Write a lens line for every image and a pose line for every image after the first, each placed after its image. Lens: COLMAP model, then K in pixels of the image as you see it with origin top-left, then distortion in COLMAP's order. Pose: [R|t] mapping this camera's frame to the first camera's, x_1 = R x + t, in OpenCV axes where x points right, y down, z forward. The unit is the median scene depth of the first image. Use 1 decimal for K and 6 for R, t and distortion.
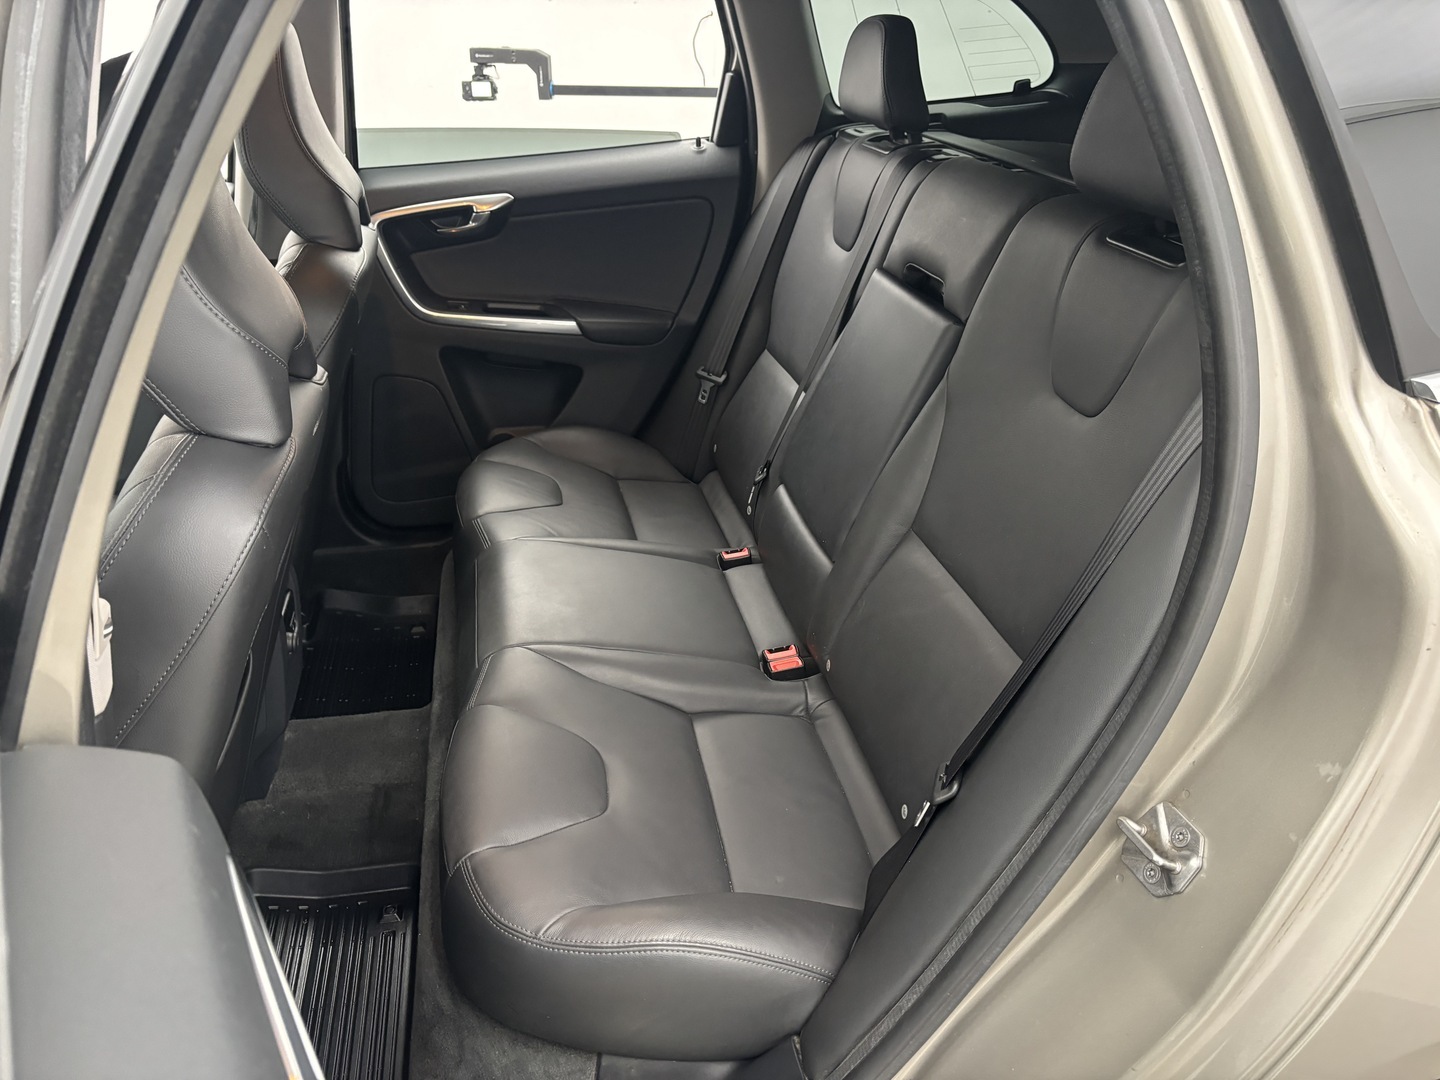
lens RADIAL K [[1079.4, 0, 715.2], [0, 1079.4, 530.9], [0, 0, 1]] dist [0.018059, -0.002356]
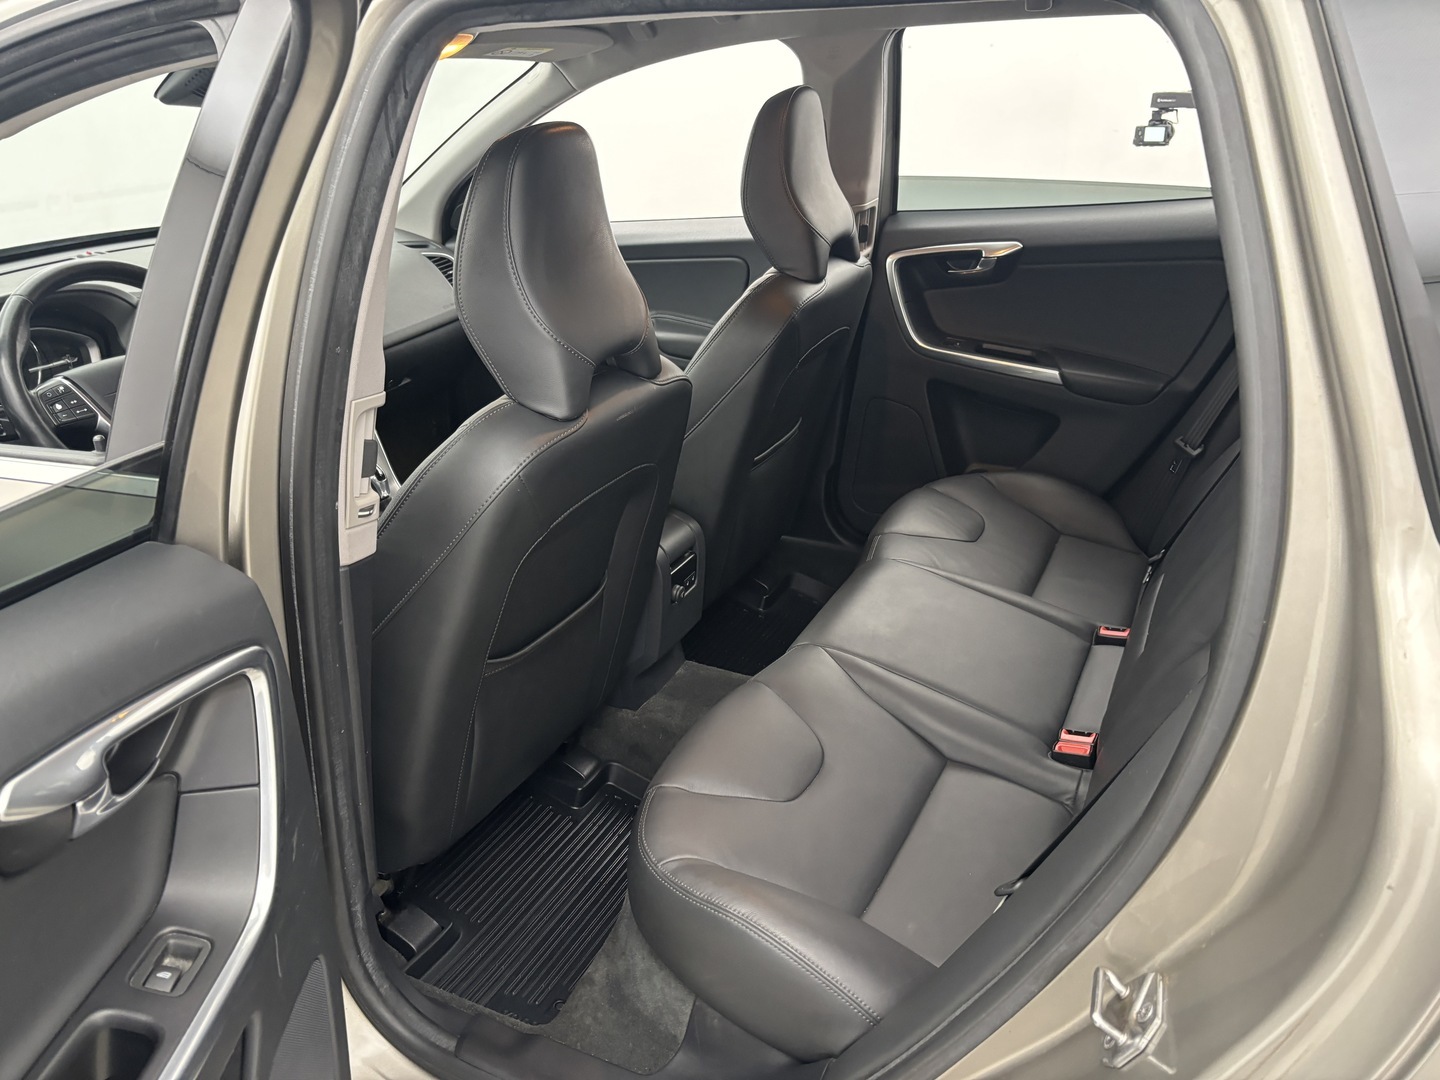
lens RADIAL K [[1079.4, 0, 715.2], [0, 1079.4, 530.9], [0, 0, 1]] dist [0.018059, -0.002356]
pose [[0.779924, 0.215579, -0.587575, 0.245277], [-0.233412, 0.971264, 0.046531, -0.023478], [0.580721, 0.100856, 0.807831, 0.025101]]
